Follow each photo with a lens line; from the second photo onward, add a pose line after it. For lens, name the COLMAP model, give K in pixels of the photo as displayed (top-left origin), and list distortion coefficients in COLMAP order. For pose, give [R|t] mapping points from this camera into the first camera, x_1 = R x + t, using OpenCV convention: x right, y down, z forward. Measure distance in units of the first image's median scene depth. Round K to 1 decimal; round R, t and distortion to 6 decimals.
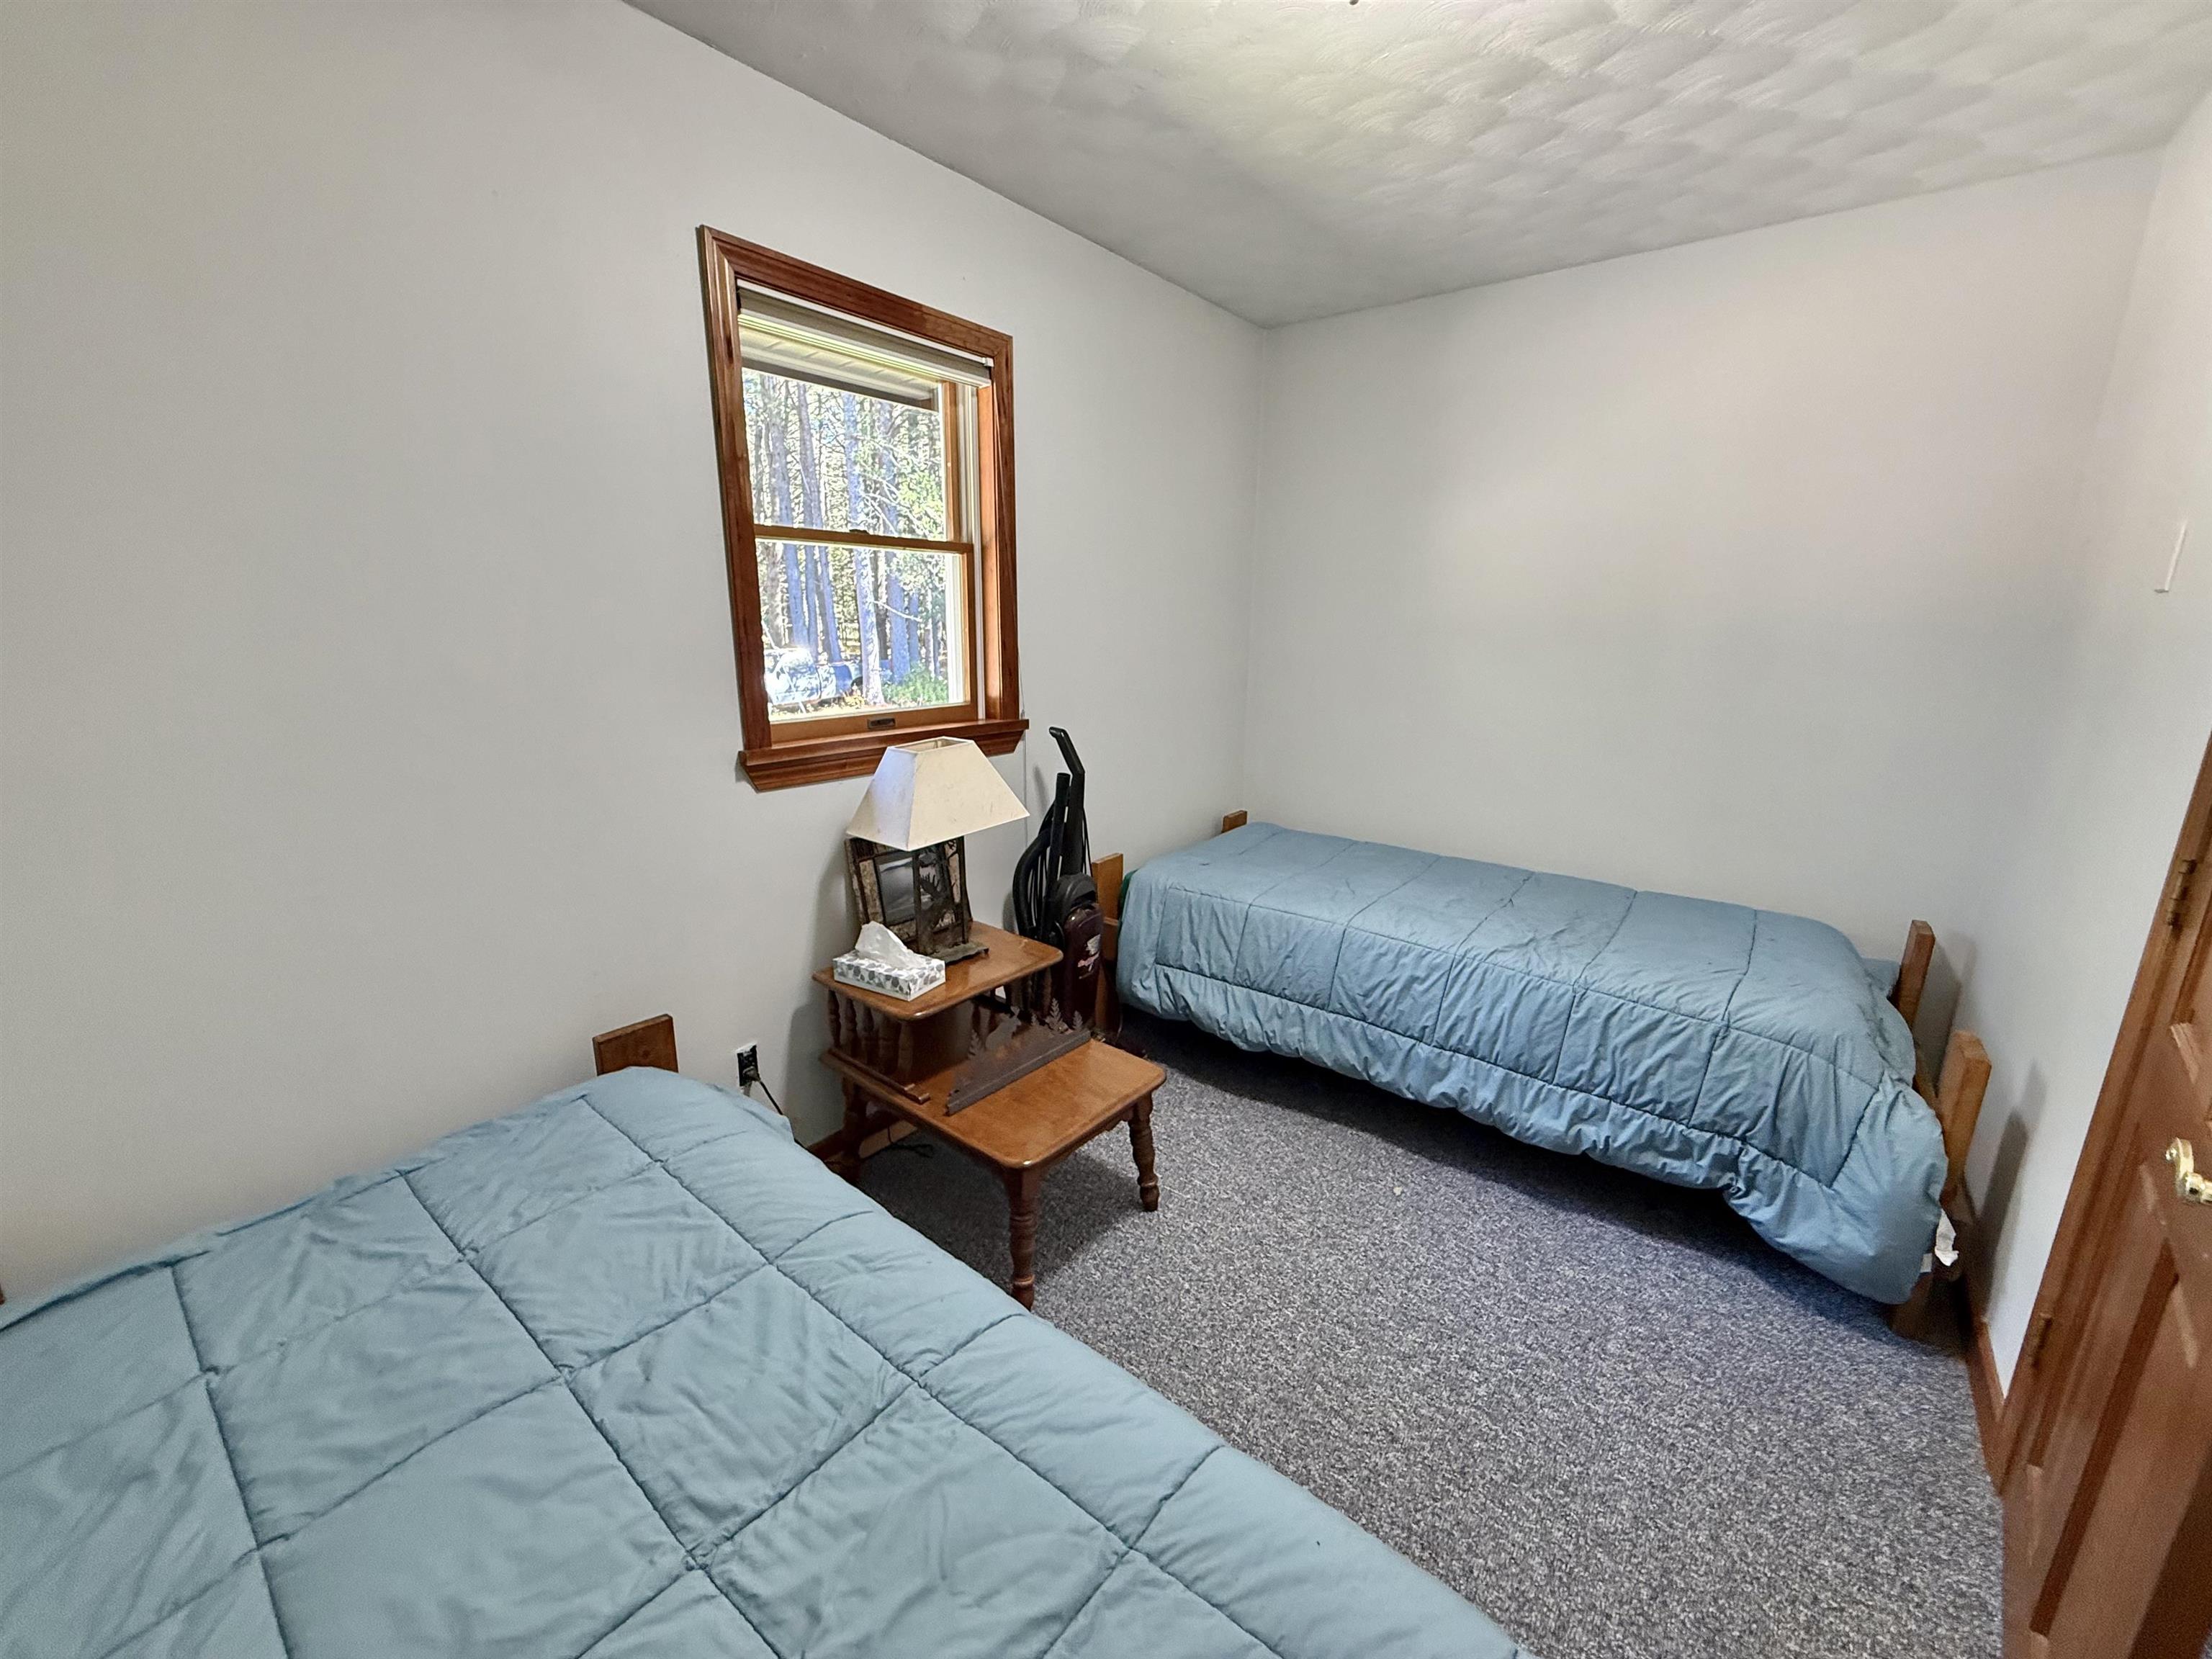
lens RADIAL K [[880.3, 0, 1096.3], [0, 880.3, 836.8], [0, 0, 1]] dist [-0.001784, 0.000654]
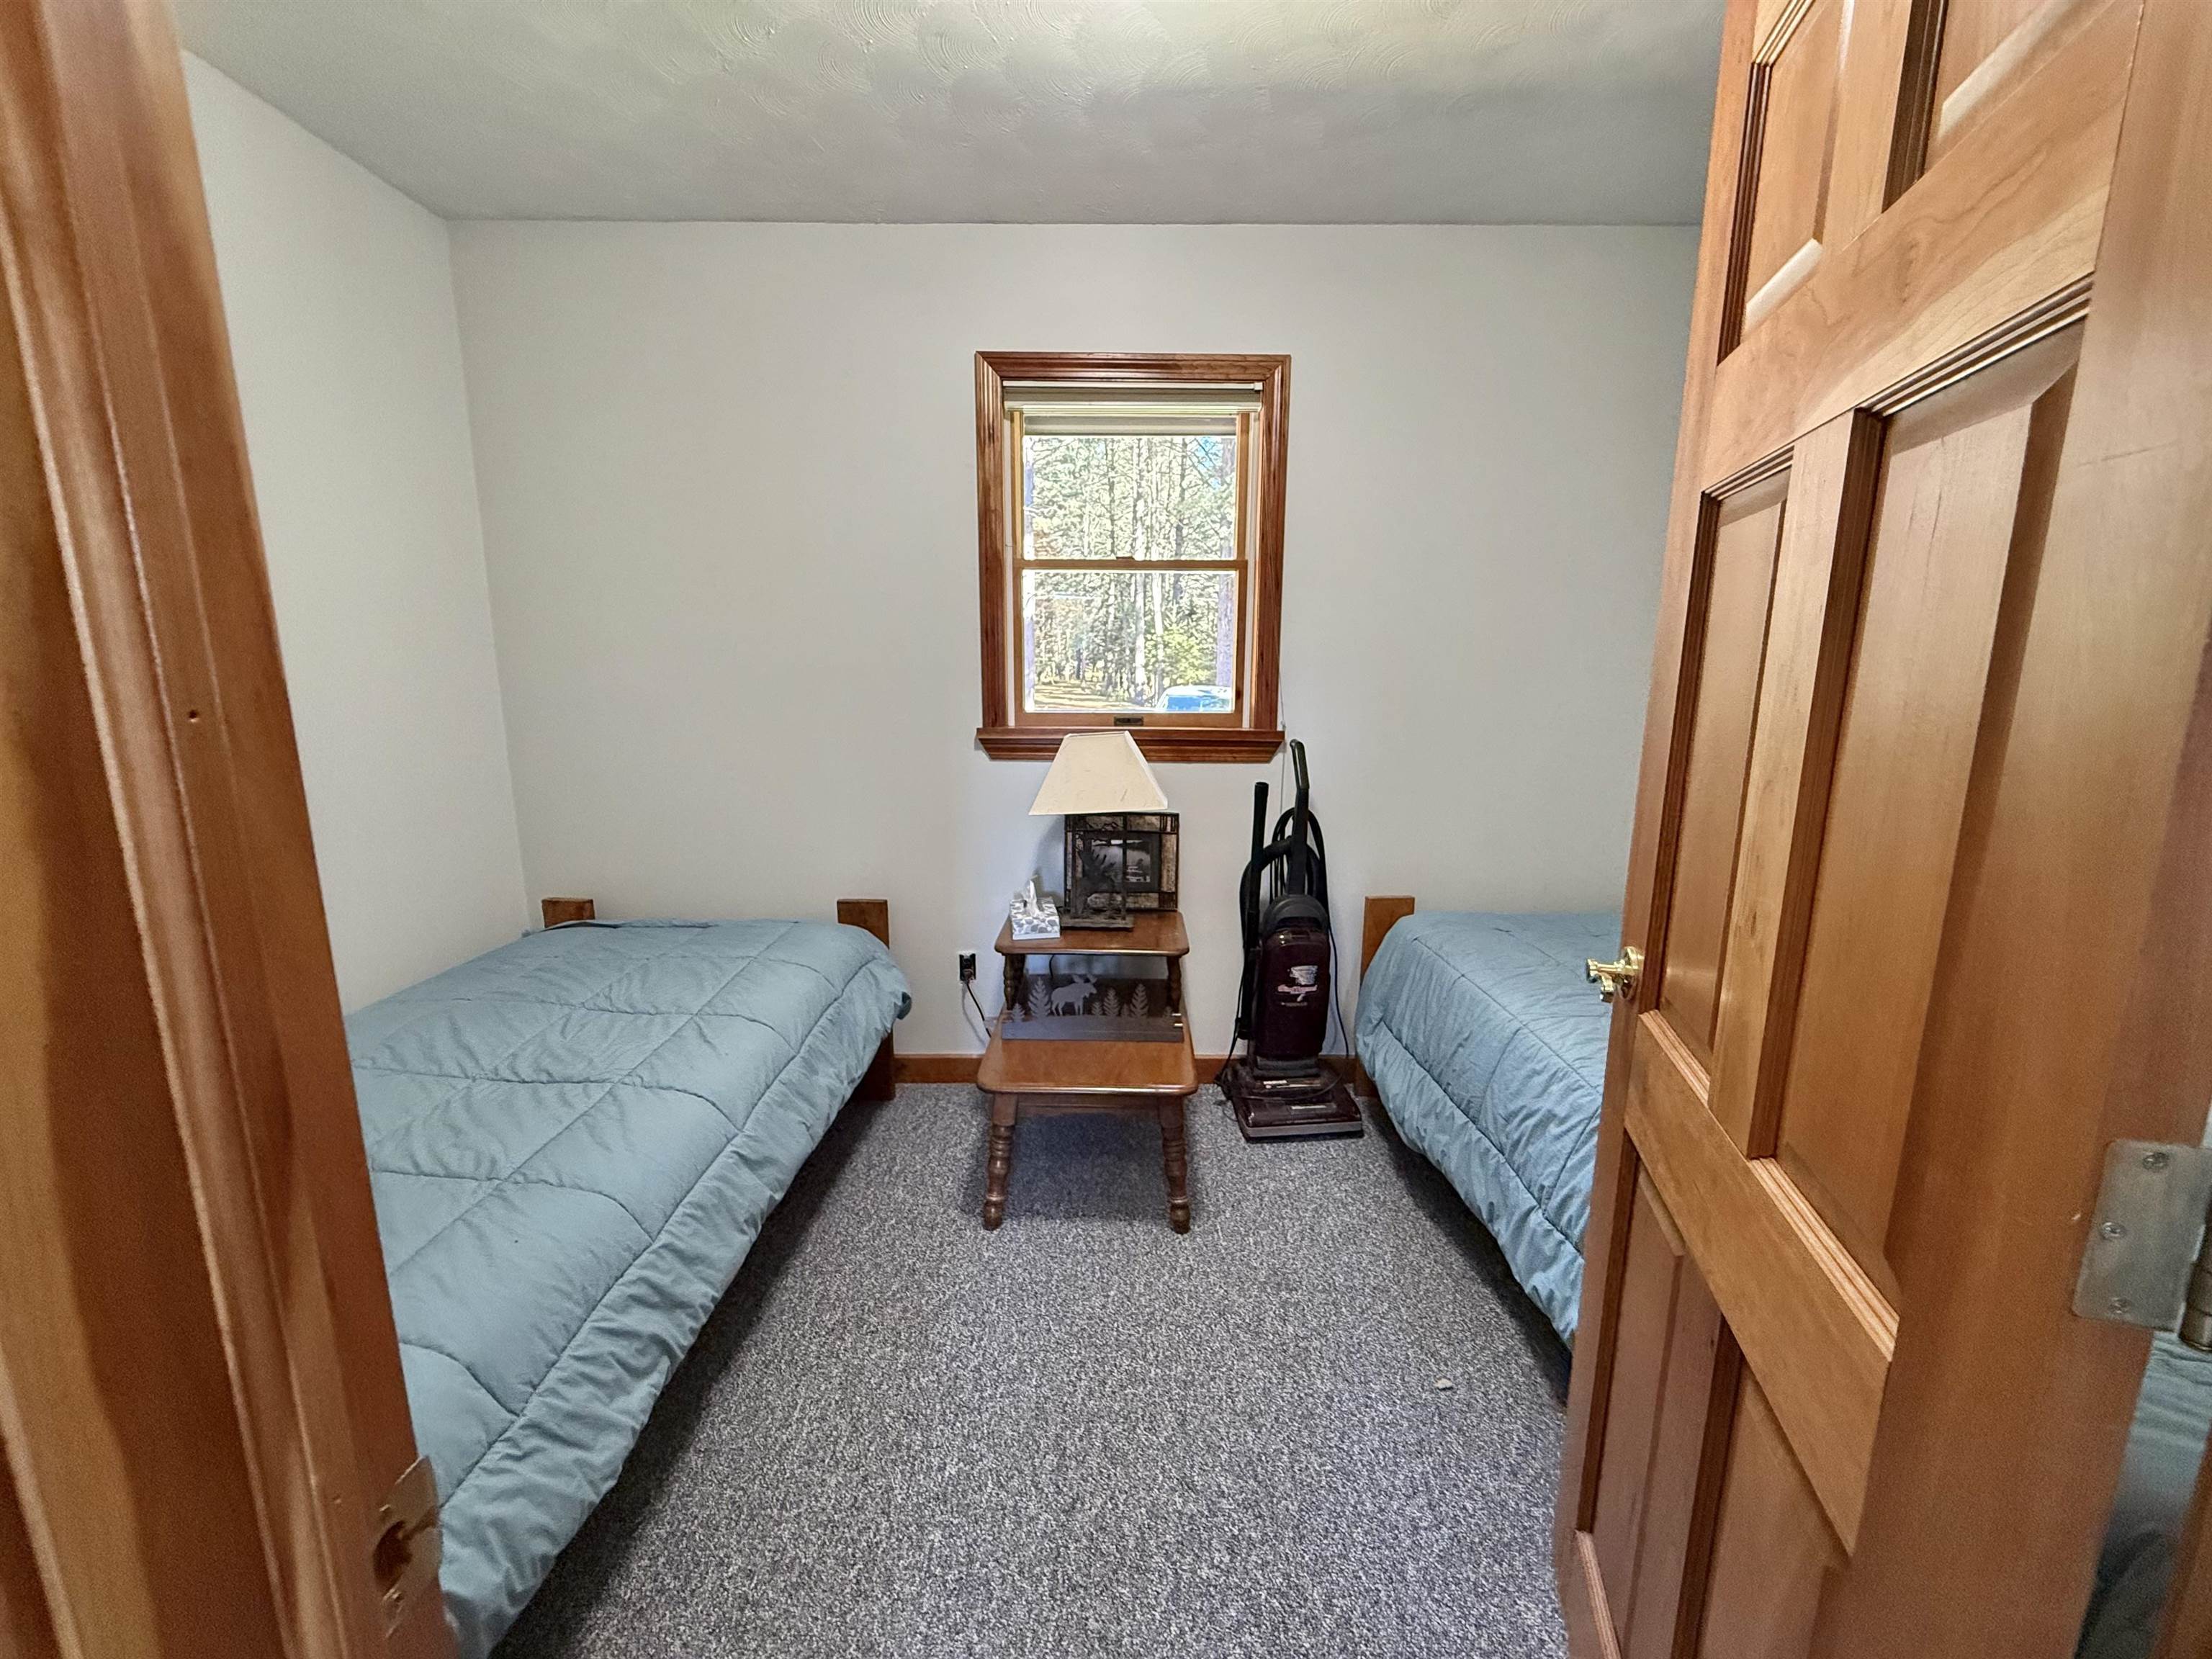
lens RADIAL K [[880.3, 0, 1106.3], [0, 880.3, 840.0], [0, 0, 1]] dist [-0.001784, 0.000654]
pose [[0.623409, 0.145562, -0.768227, 0.691115], [-0.192193, 0.980902, 0.029897, -0.005761], [0.757907, 0.129010, 0.639479, 0.278978]]
